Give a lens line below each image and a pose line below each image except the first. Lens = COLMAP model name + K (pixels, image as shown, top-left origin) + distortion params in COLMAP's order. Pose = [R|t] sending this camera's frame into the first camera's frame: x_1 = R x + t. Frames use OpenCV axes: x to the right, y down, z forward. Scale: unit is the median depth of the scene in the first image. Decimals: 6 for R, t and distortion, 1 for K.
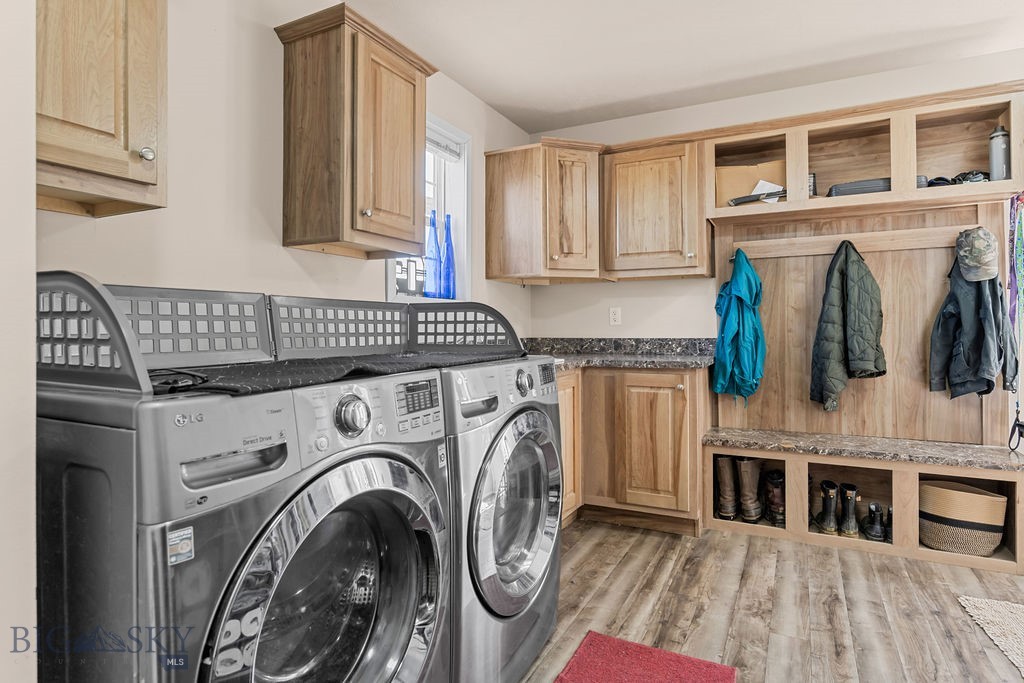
lens RADIAL K [[557.9, 0, 516.1], [0, 557.9, 330.0], [0, 0, 1]] dist [-0.001428, 0.000055]
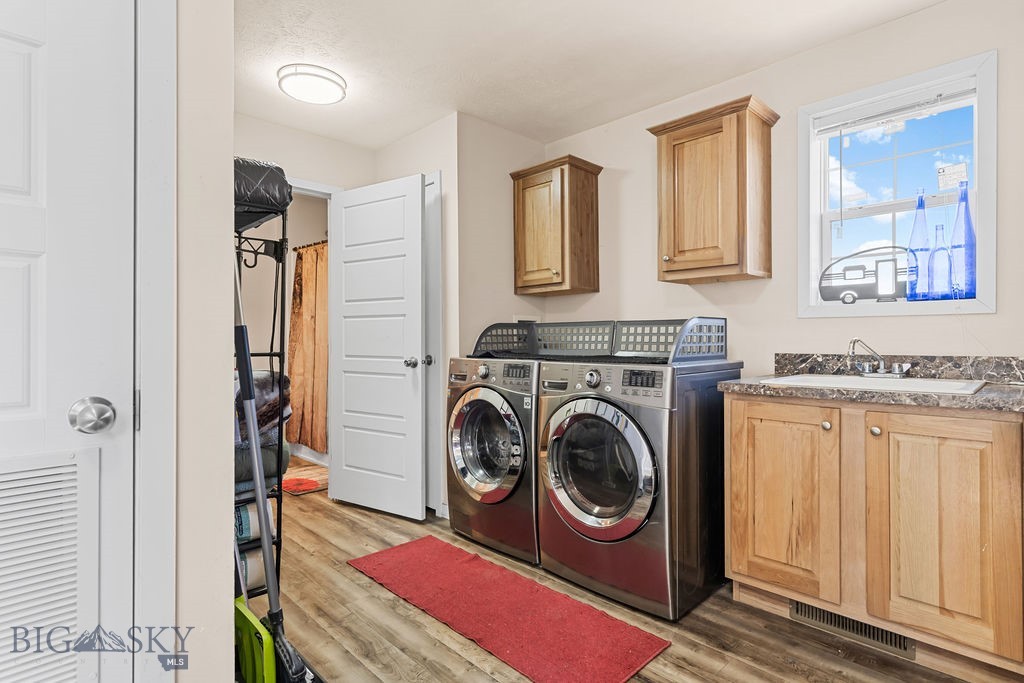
lens RADIAL K [[510.1, 0, 518.3], [0, 510.1, 349.4], [0, 0, 1]] dist [0.019676, 0.000217]
pose [[-0.306214, 0.013200, -0.951871, 1.047141], [-0.004412, 0.999873, 0.015285, 0.005437], [0.951953, 0.008880, -0.306117, 0.987806]]
